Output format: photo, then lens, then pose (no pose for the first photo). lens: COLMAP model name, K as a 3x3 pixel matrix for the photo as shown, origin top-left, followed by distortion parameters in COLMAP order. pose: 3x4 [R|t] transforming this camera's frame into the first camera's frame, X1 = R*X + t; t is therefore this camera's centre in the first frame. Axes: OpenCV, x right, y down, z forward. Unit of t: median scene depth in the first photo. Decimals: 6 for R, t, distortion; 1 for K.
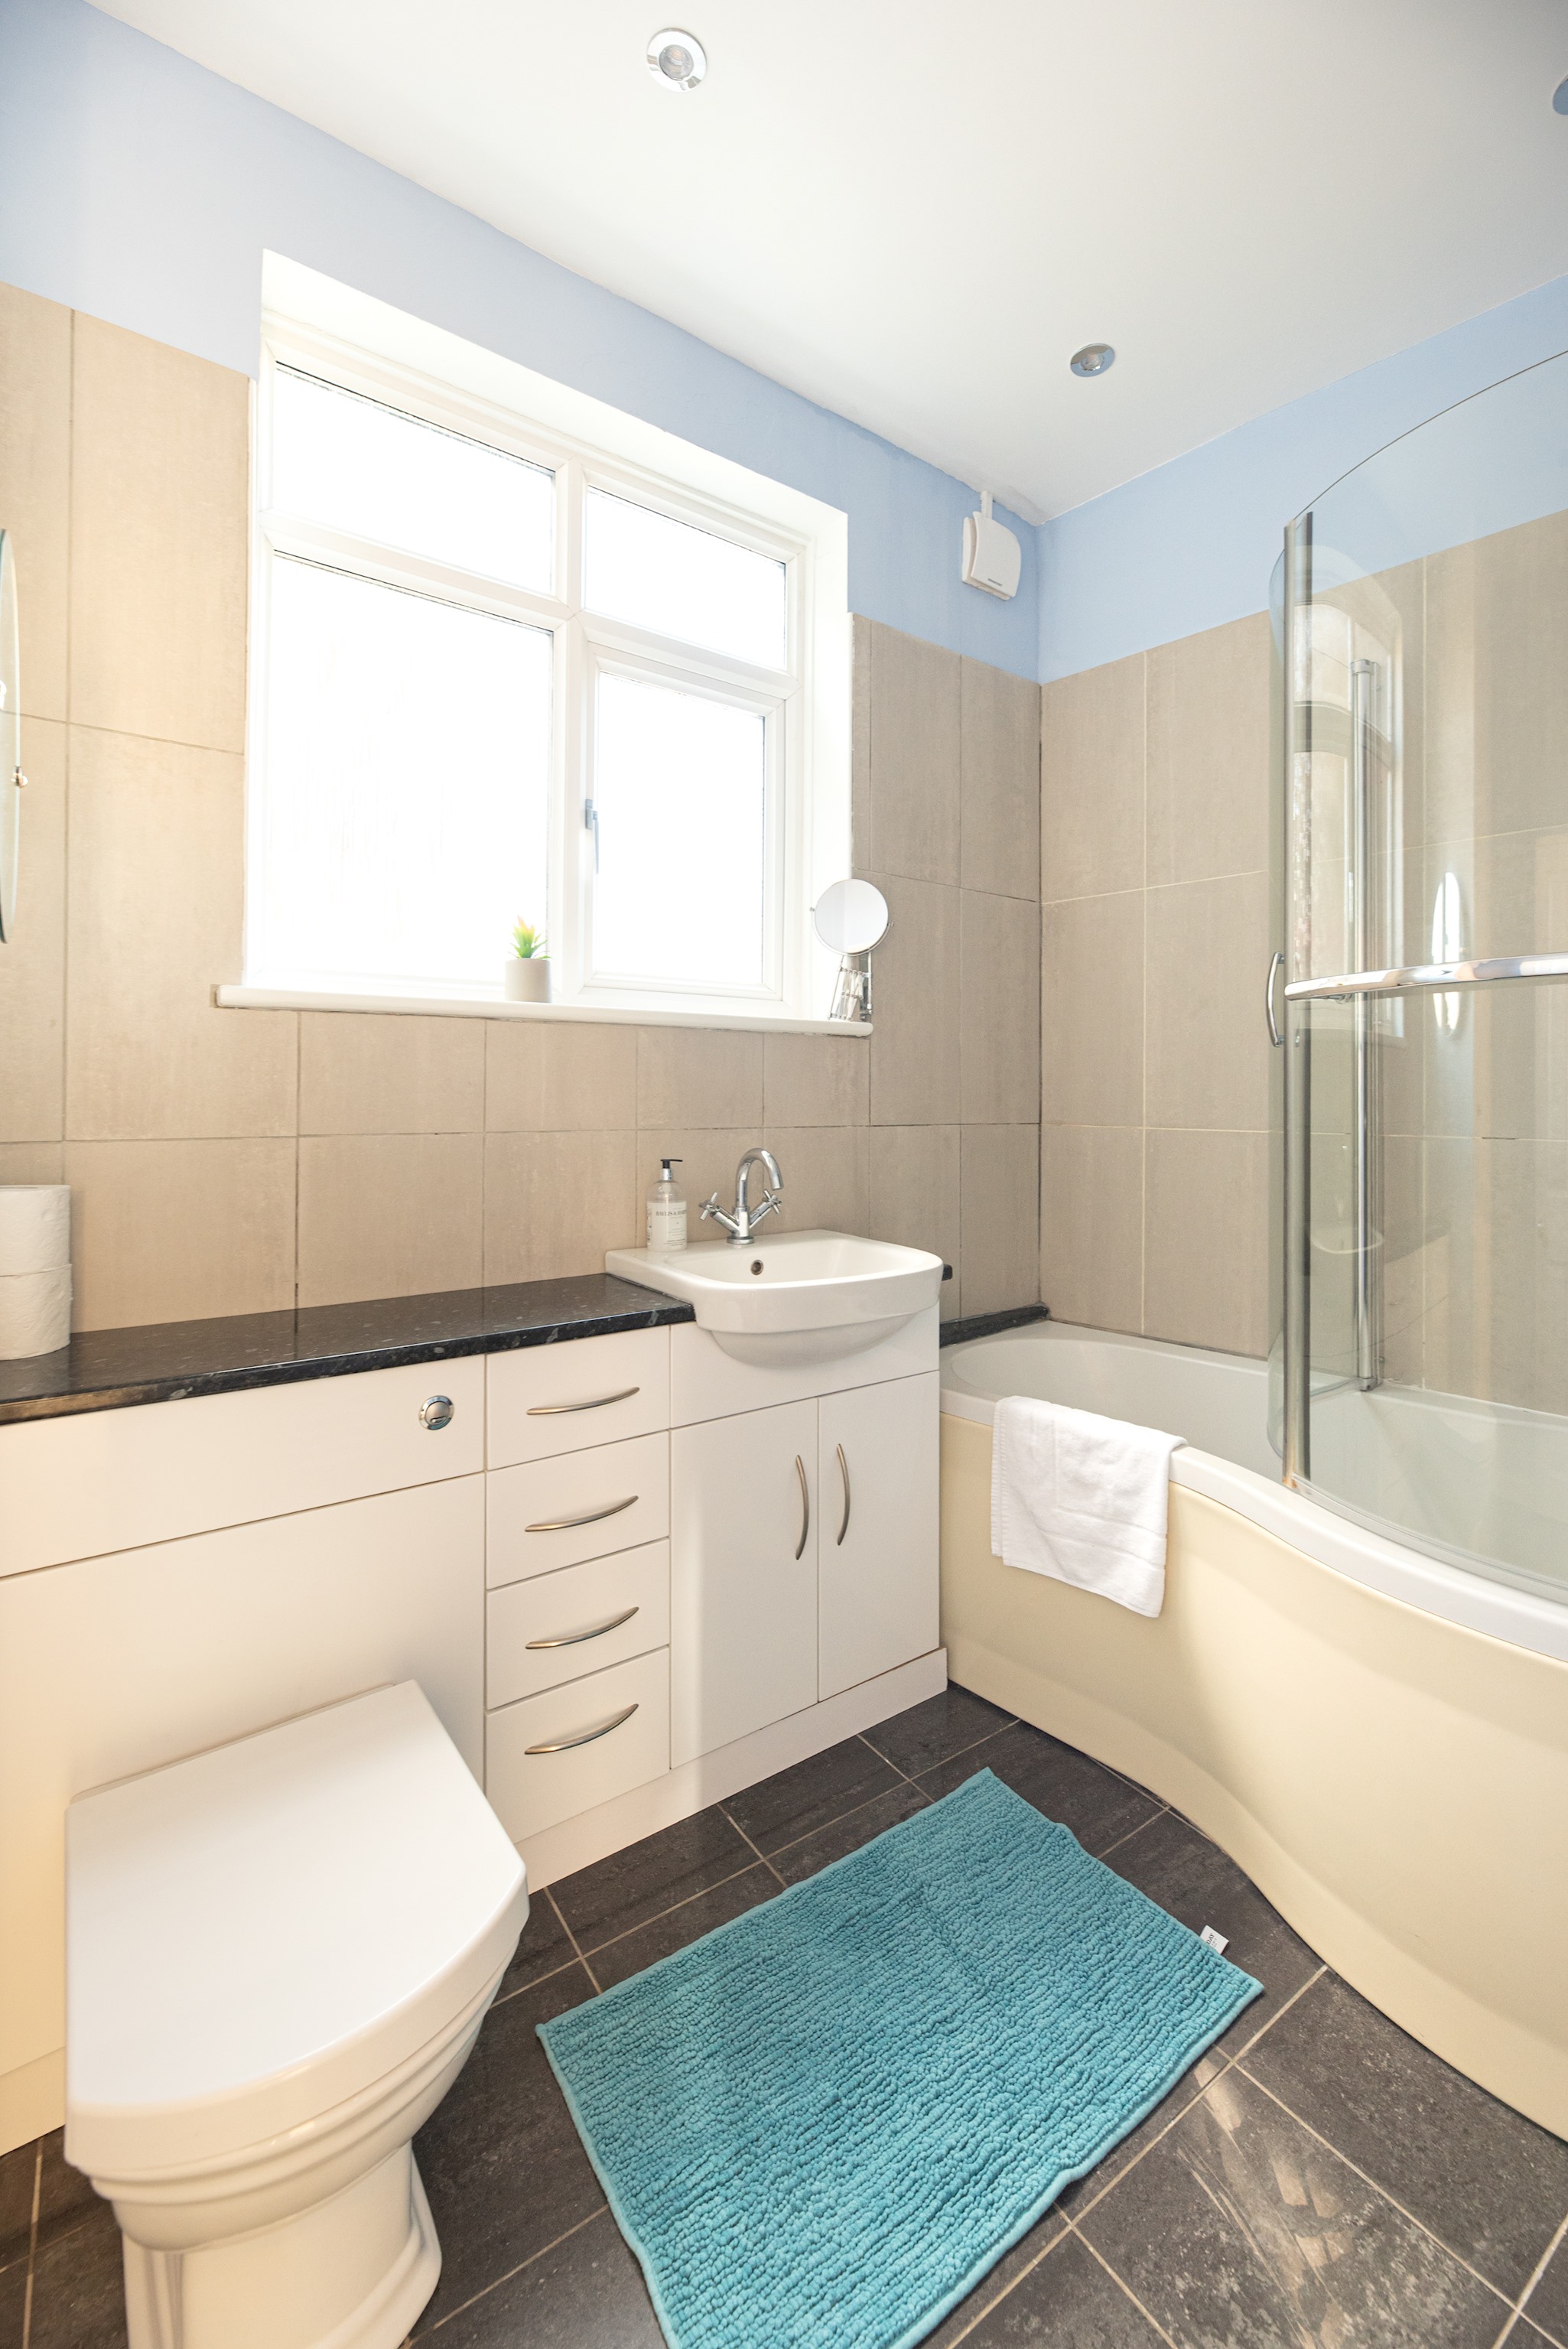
lens RADIAL K [[946.0, 0, 800.0], [0, 946.0, 1085.5], [0, 0, 1]] dist [-0.000600, 0.000686]
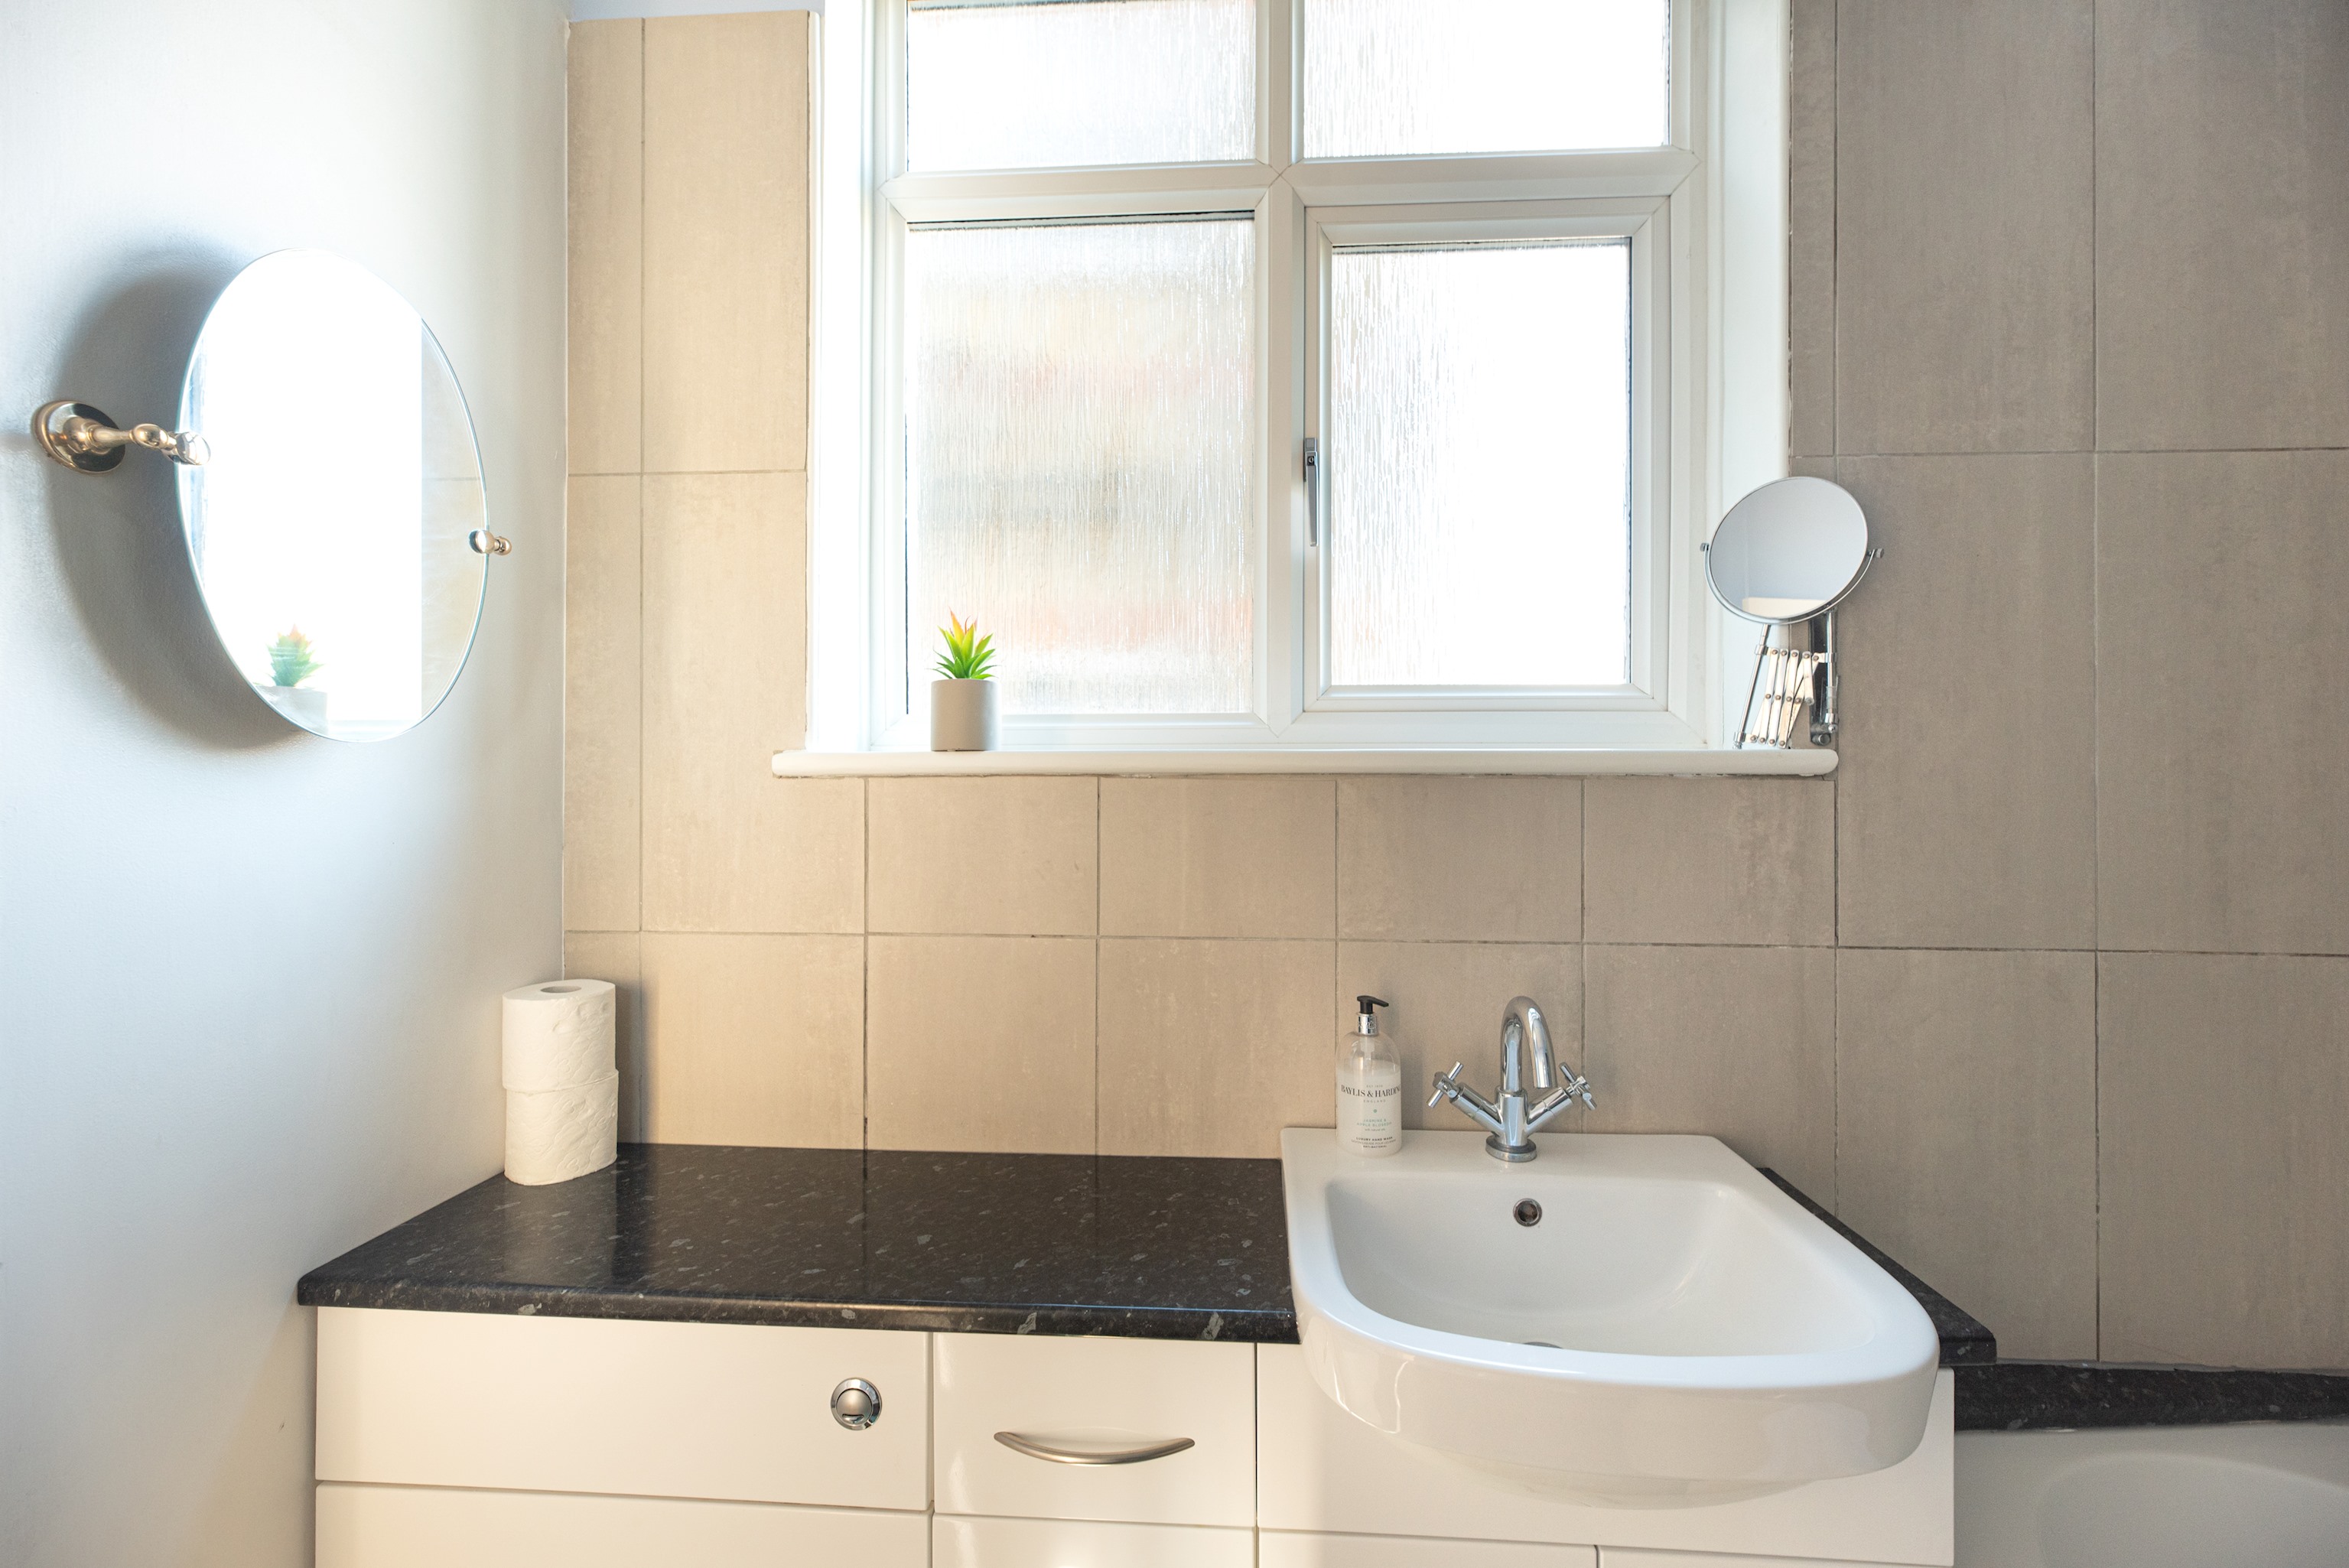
lens RADIAL K [[946.0, 0, 1196.4], [0, 946.0, 769.1], [0, 0, 1]] dist [-0.000600, 0.000686]
pose [[0.775609, -0.005081, -0.631193, 0.157224], [0.005958, 0.999982, -0.000729, -0.068713], [0.631185, -0.003195, 0.775626, 0.457279]]
